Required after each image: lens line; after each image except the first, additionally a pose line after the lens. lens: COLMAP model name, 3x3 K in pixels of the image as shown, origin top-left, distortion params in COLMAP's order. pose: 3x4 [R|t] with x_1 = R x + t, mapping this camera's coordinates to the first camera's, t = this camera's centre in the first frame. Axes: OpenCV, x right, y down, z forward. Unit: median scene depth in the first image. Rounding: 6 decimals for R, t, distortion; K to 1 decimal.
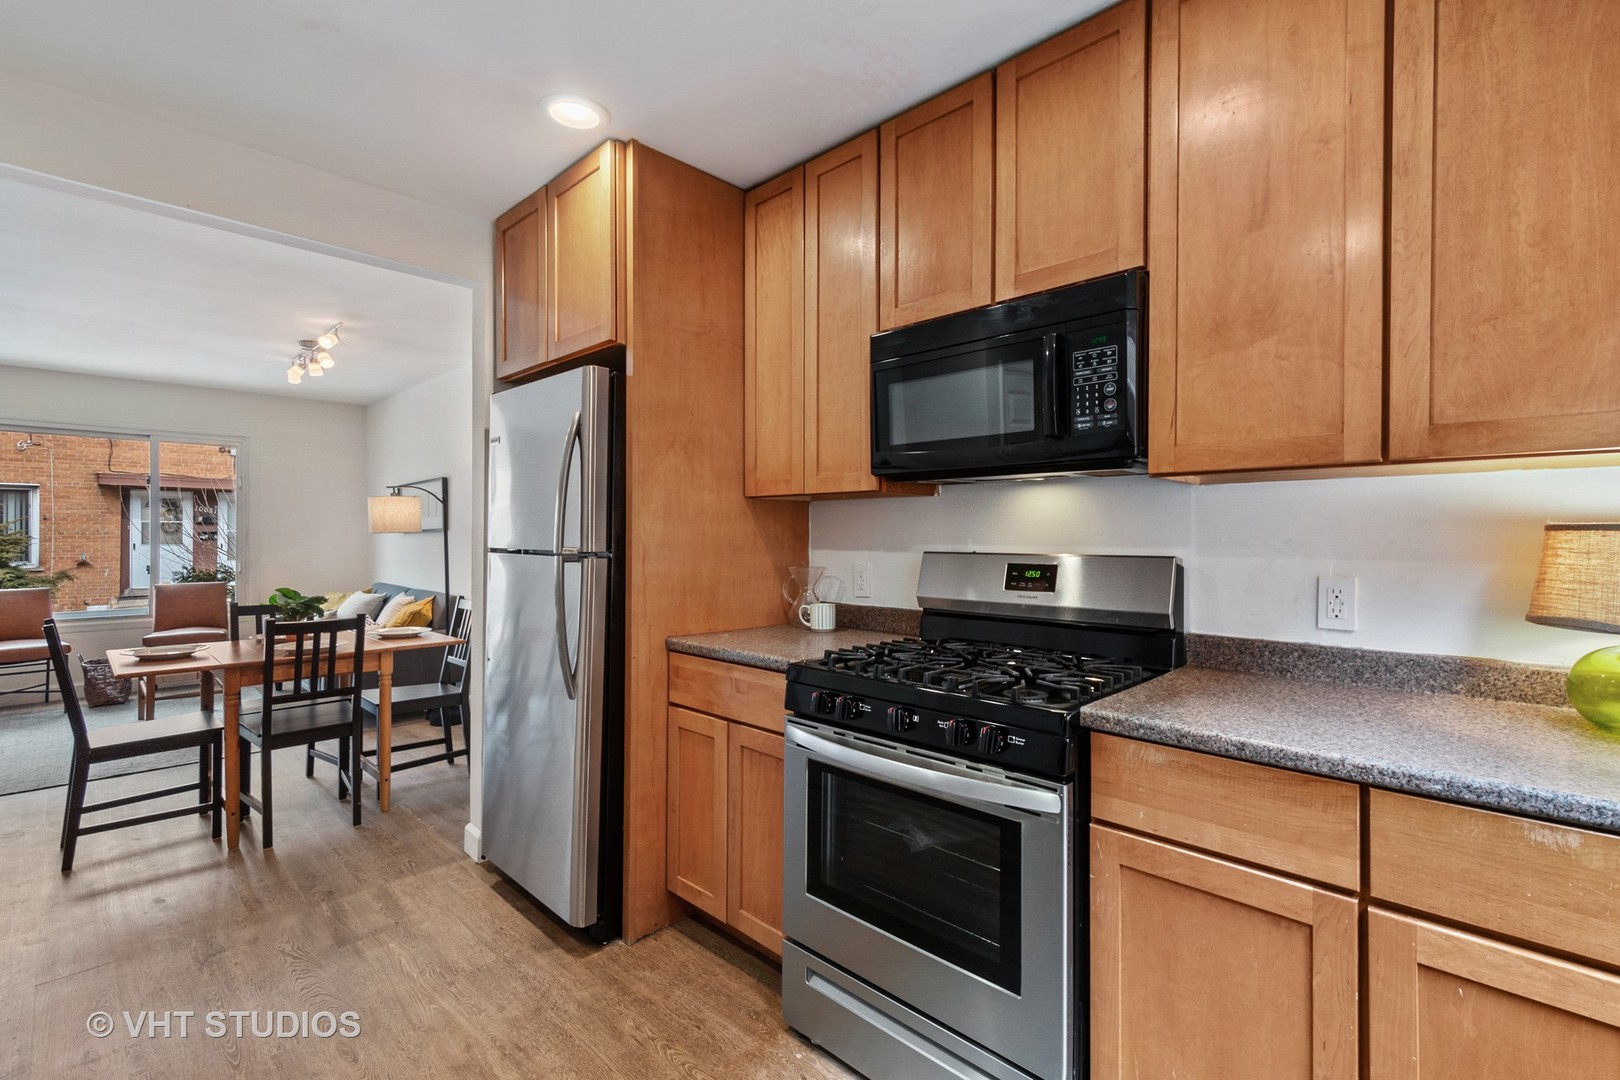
lens RADIAL K [[714.9, 0, 848.5], [0, 714.9, 526.8], [0, 0, 1]] dist [0.014731, -0.012468]
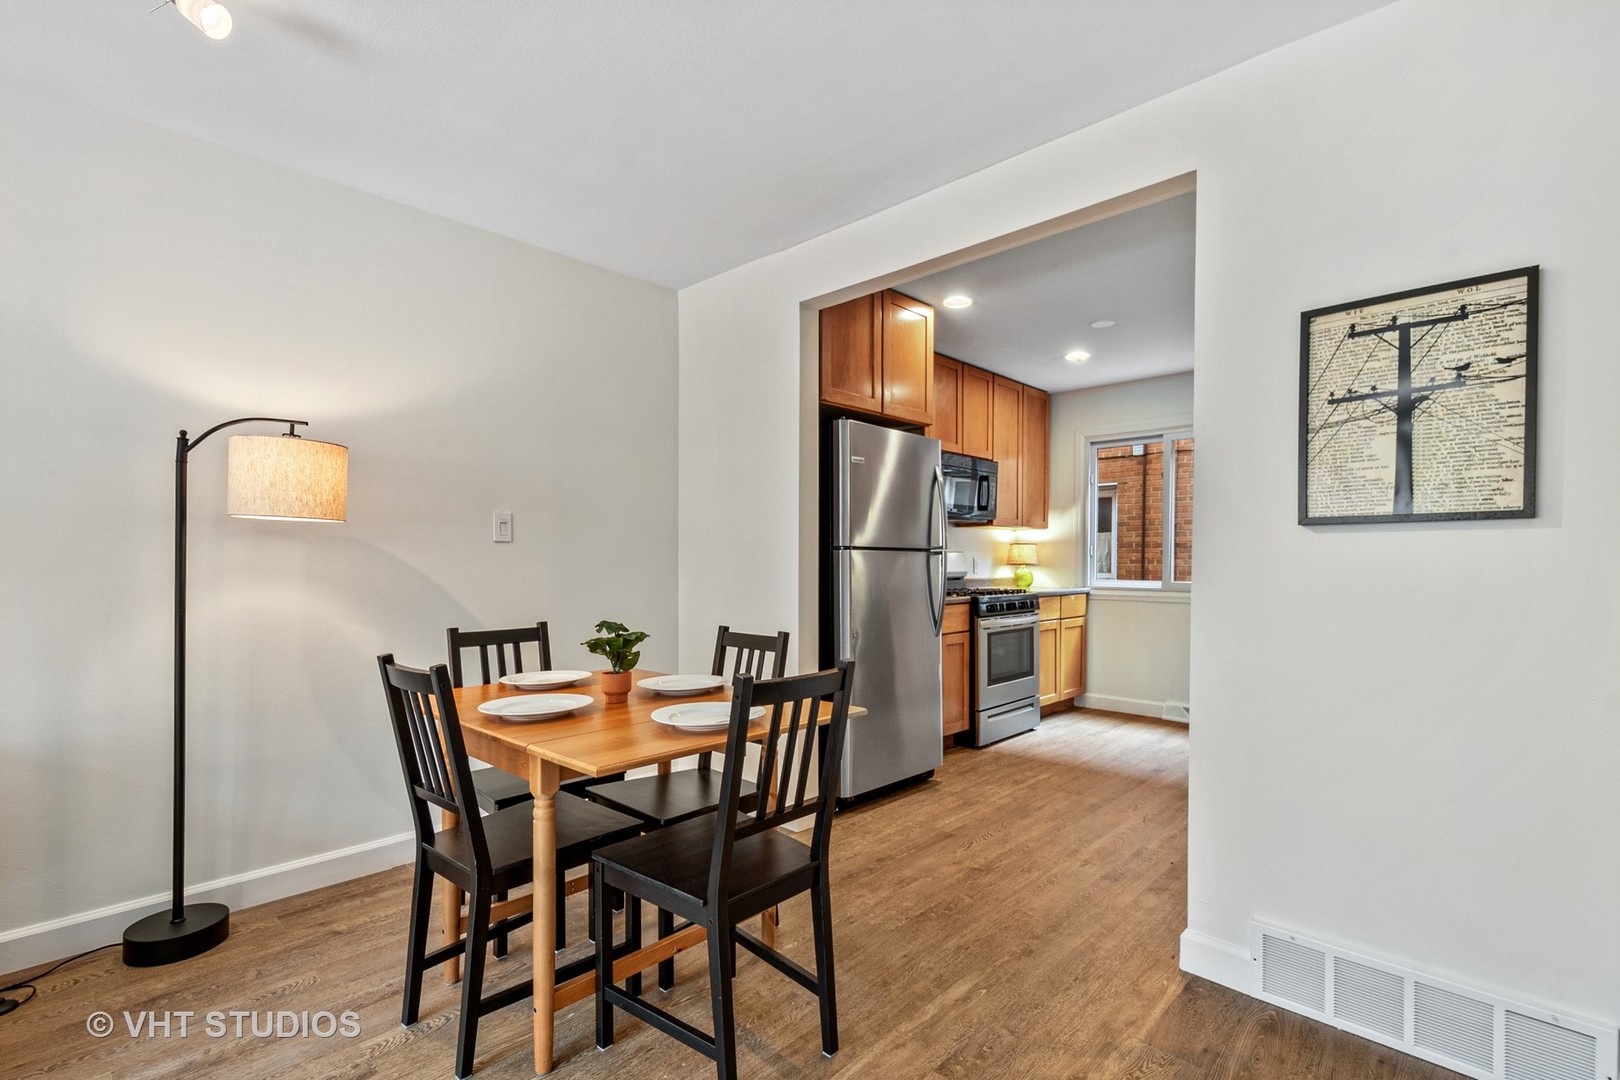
lens RADIAL K [[737.0, 0, 845.6], [0, 737.0, 557.9], [0, 0, 1]] dist [0.001430, 0.000056]
pose [[0.002159, 0.003482, 0.999992, -2.346923], [-0.000020, 0.999994, -0.003482, 0.070619], [-0.999998, -0.000012, 0.002159, 1.337559]]
